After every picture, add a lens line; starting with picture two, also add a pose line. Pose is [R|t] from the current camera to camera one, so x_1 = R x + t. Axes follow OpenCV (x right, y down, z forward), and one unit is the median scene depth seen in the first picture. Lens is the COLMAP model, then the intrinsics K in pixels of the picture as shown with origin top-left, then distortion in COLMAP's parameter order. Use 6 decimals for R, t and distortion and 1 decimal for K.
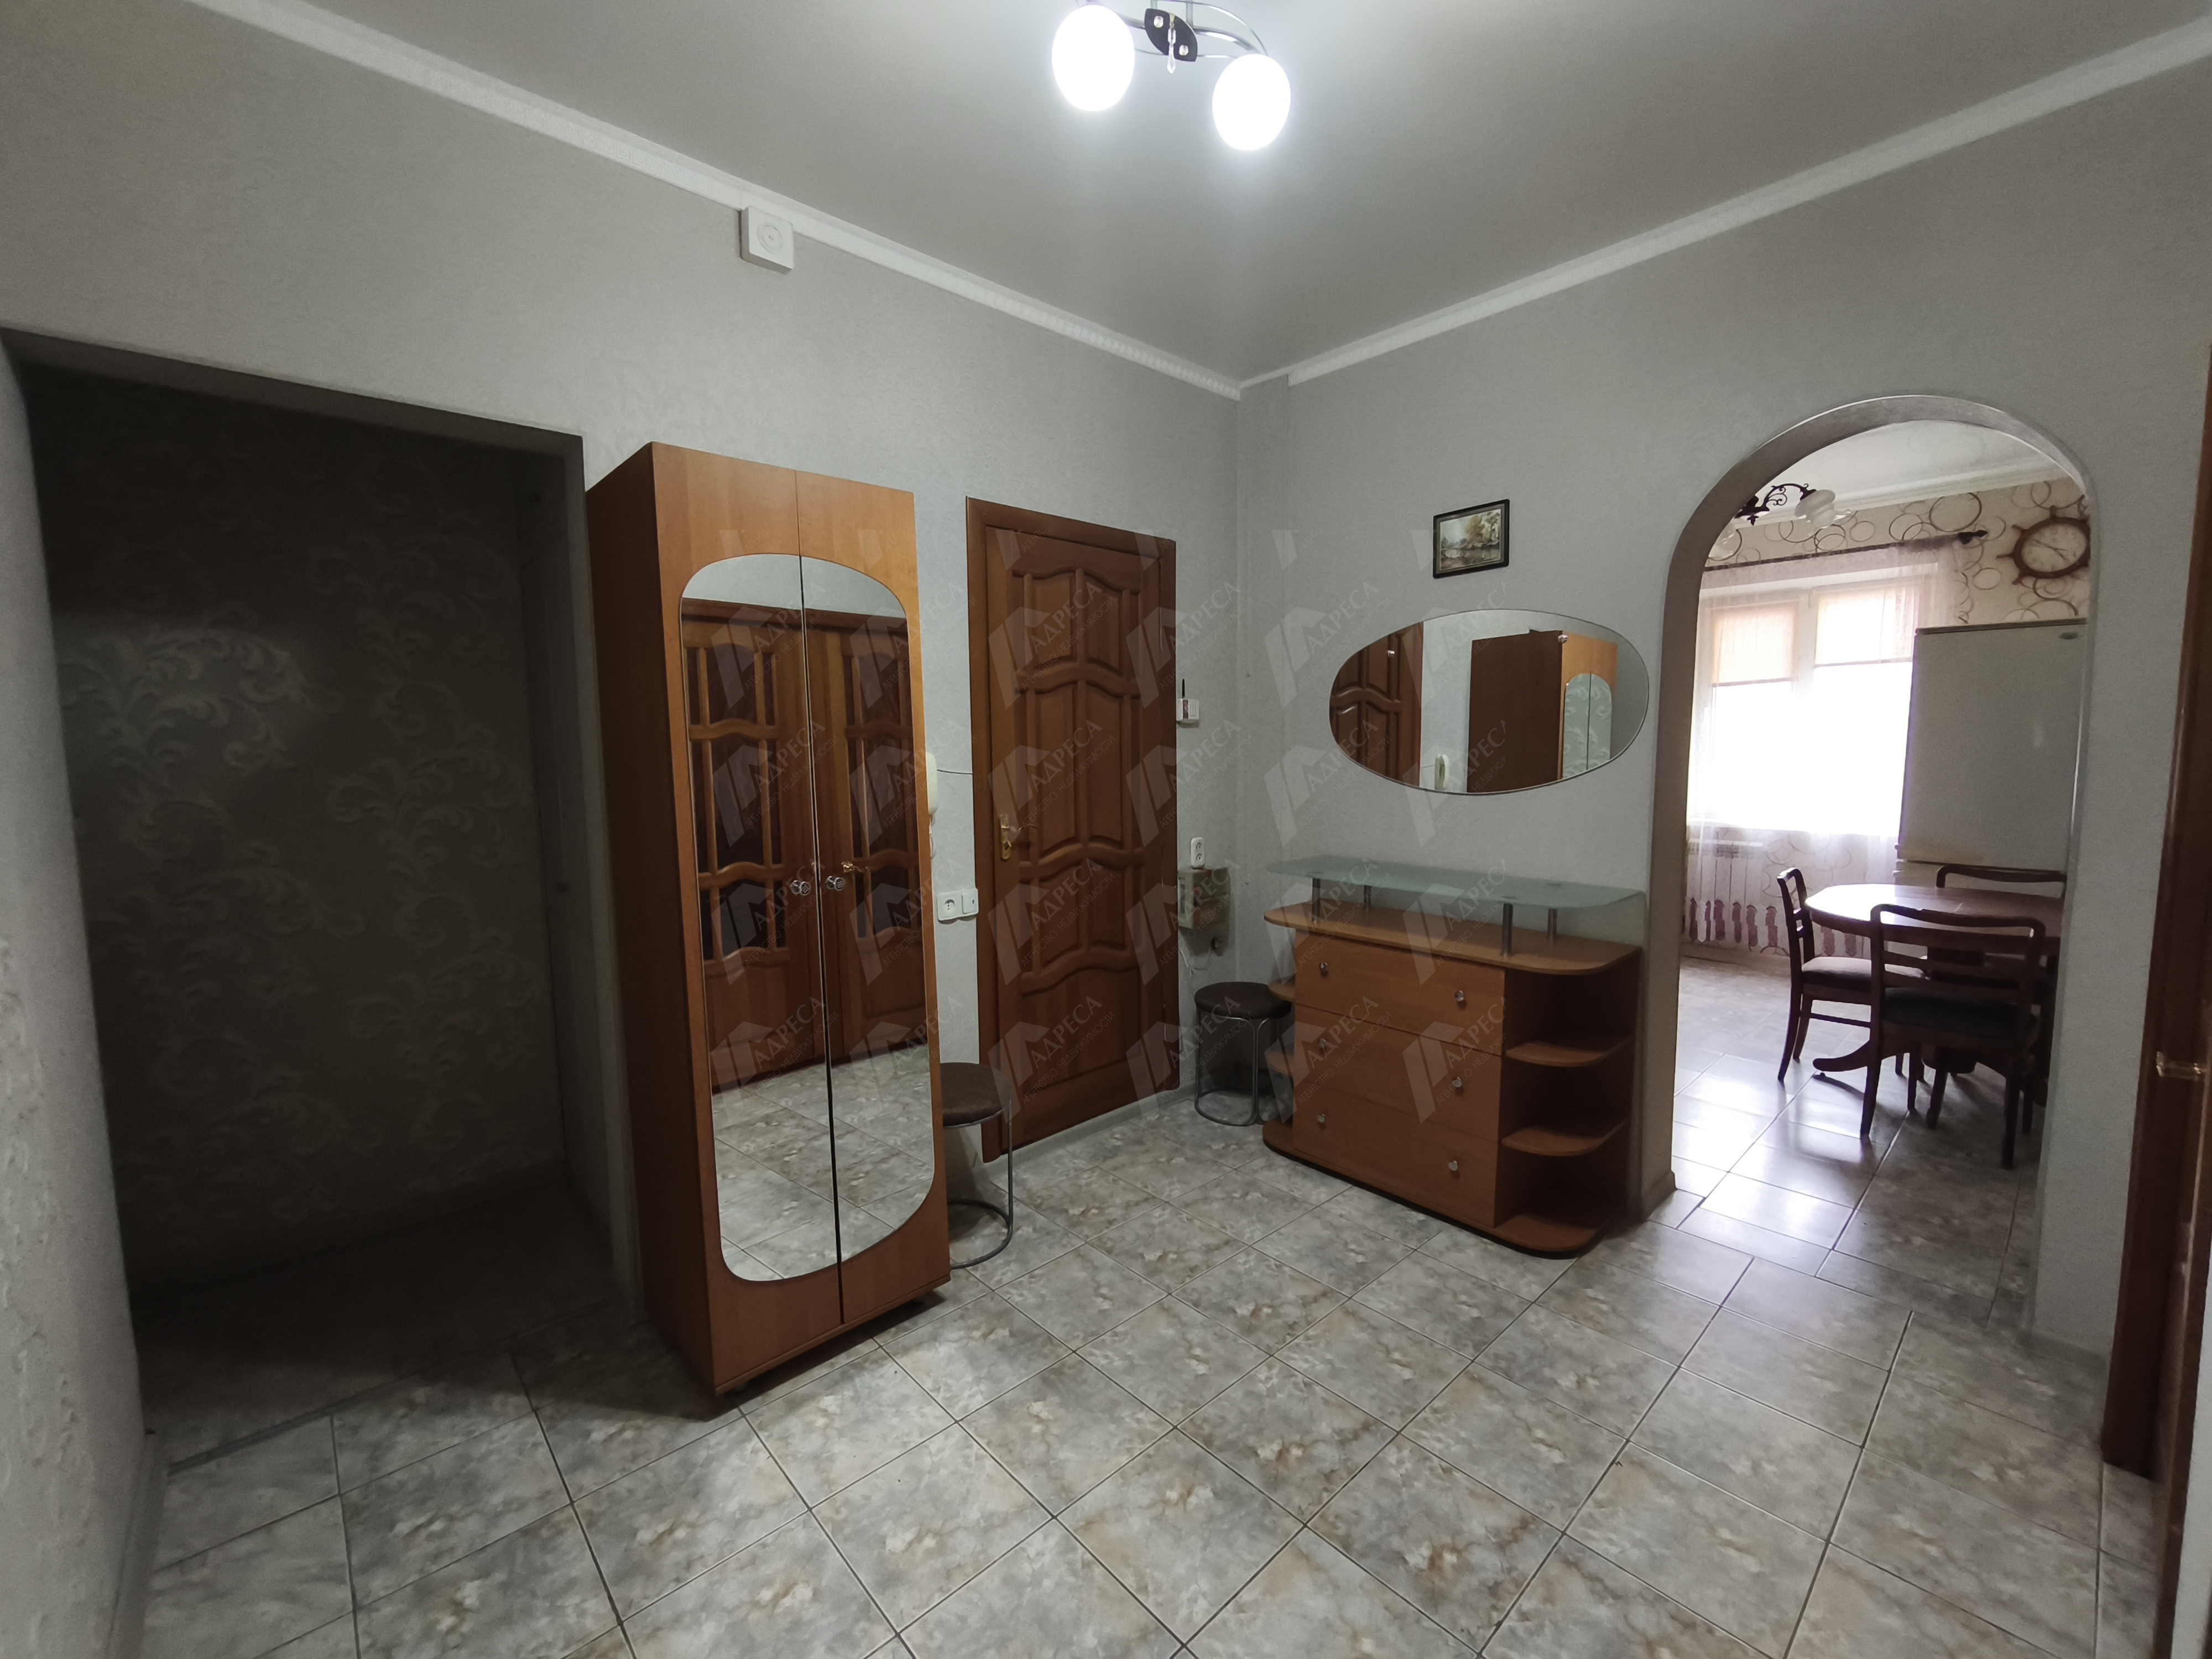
lens RADIAL K [[937.3, 0, 1101.2], [0, 937.3, 833.9], [0, 0, 1]] dist [-0.001675, 0.001221]
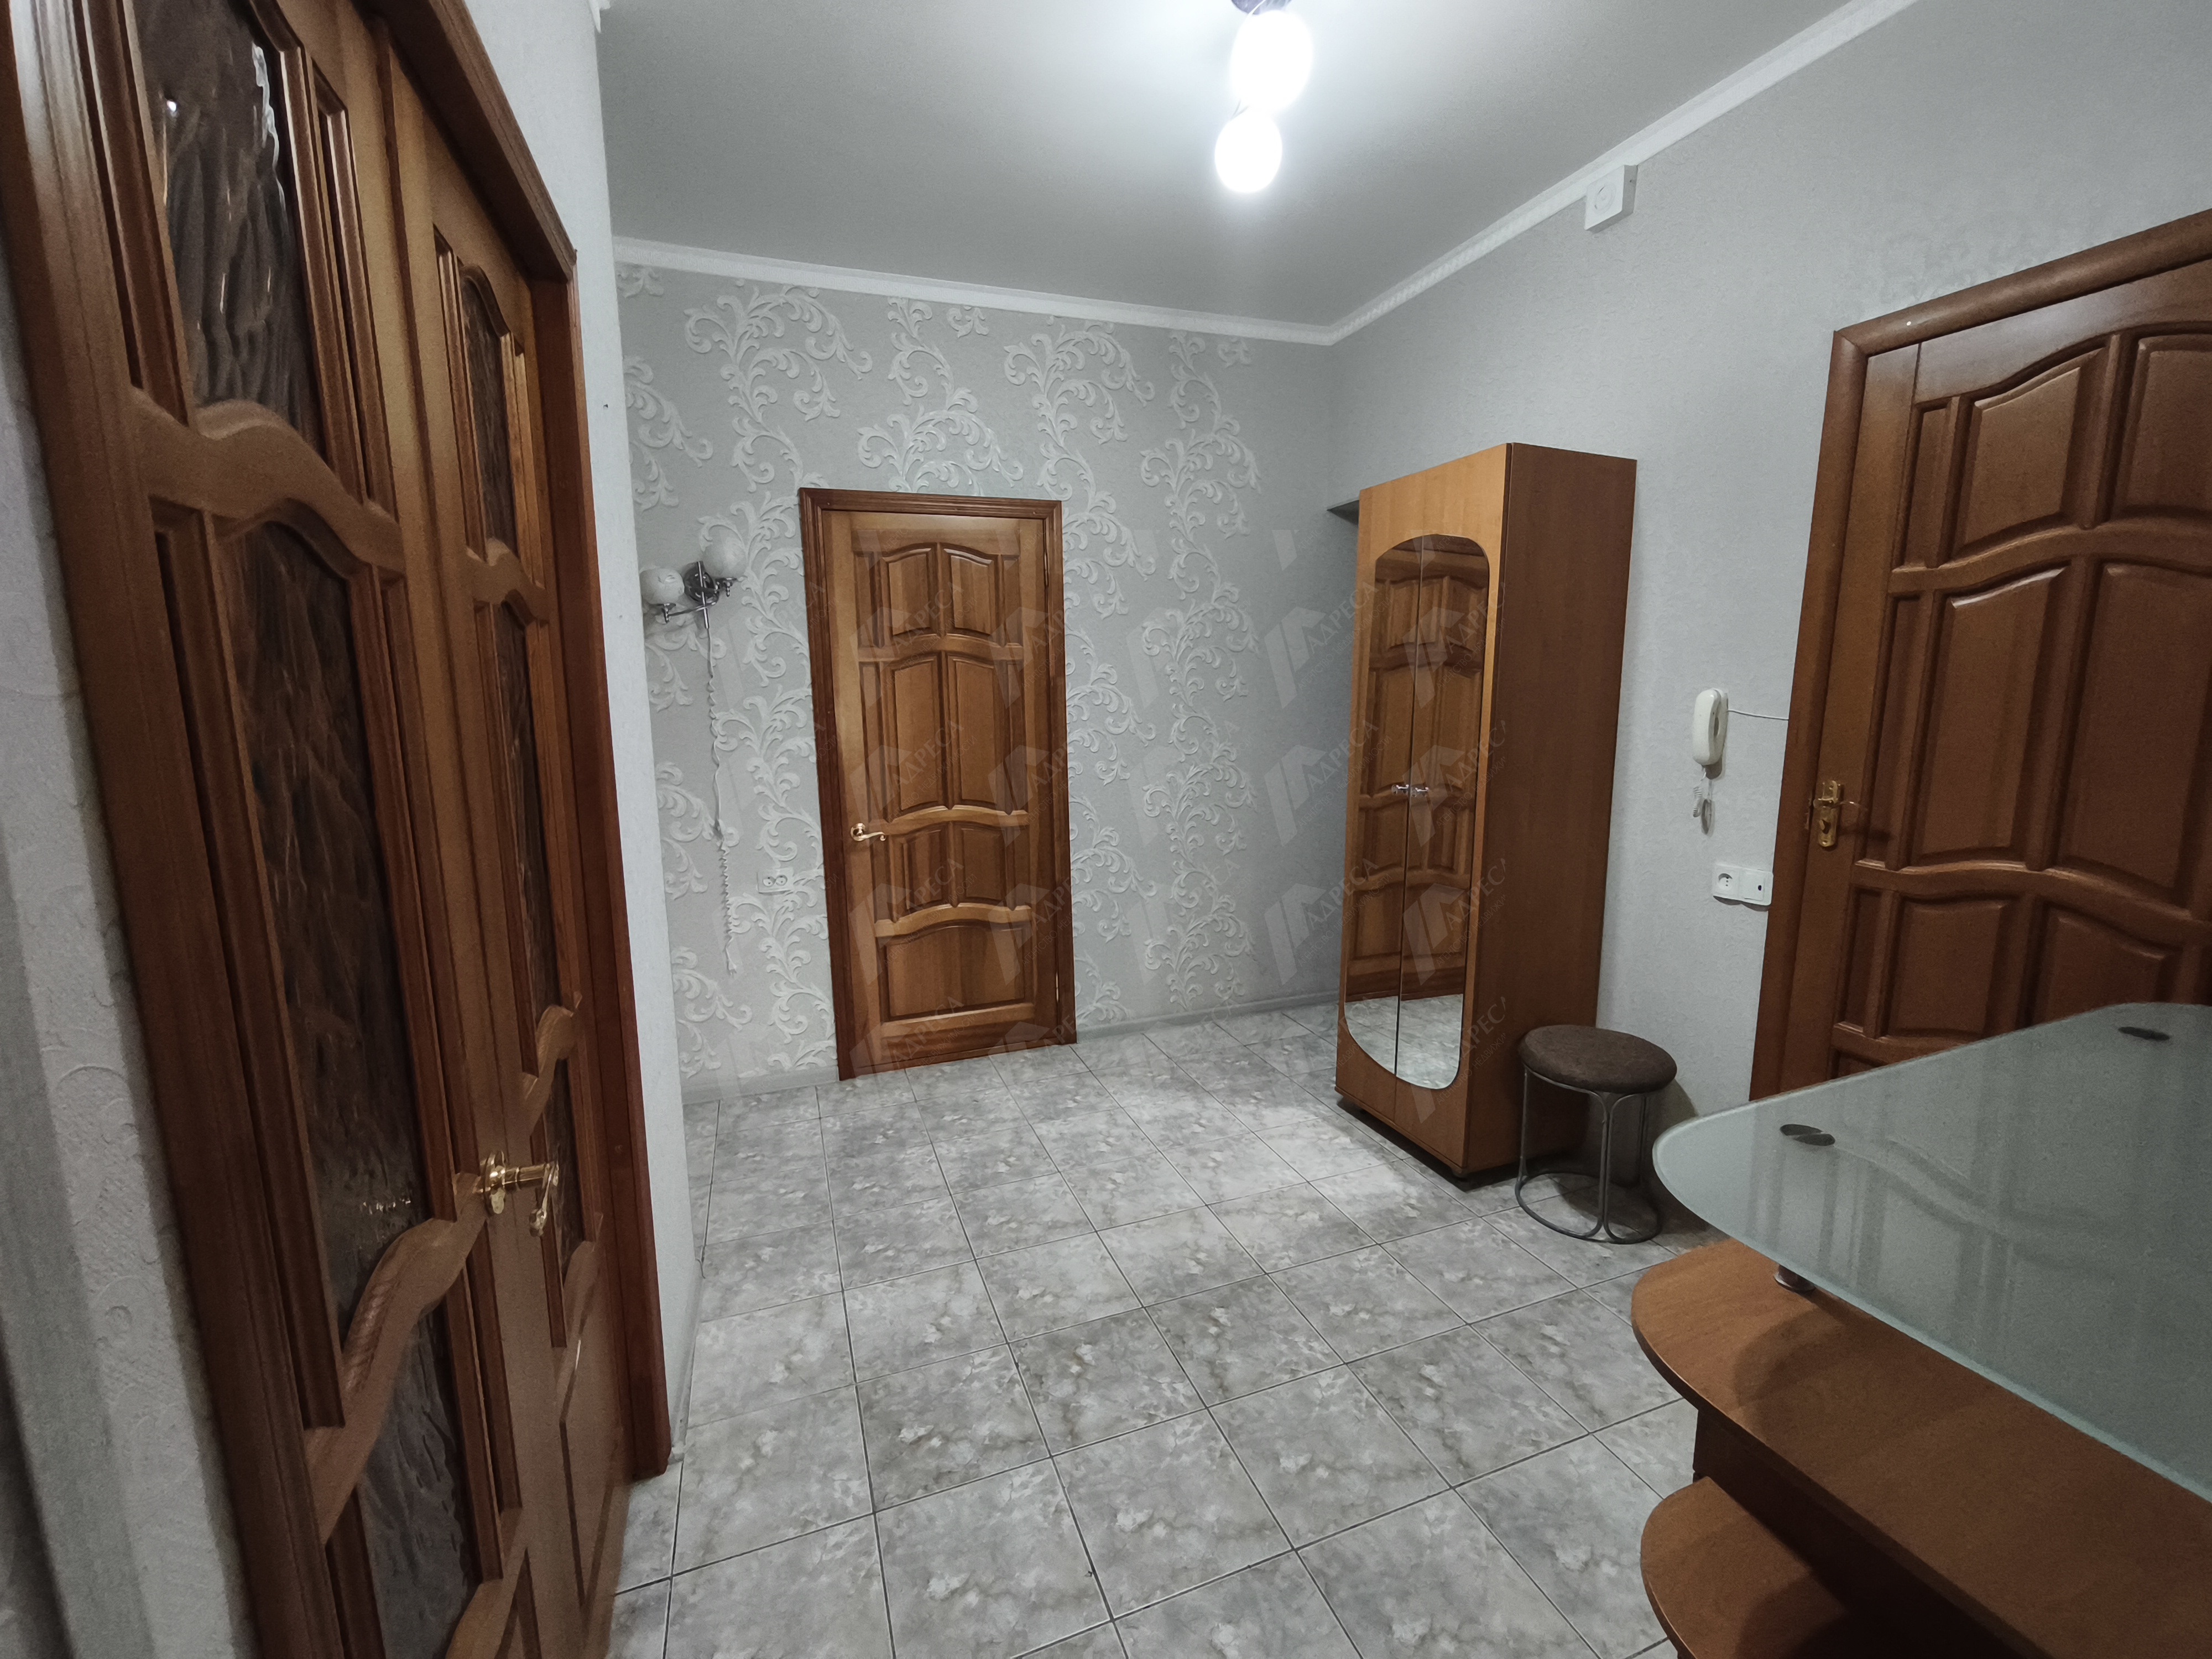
lens RADIAL K [[937.3, 0, 1101.2], [0, 937.3, 833.9], [0, 0, 1]] dist [-0.001675, 0.001221]
pose [[-0.390031, 0.164670, -0.905958, 1.105742], [-0.067536, 0.976114, 0.206498, -0.134315], [0.918322, 0.141725, -0.369594, 1.131831]]
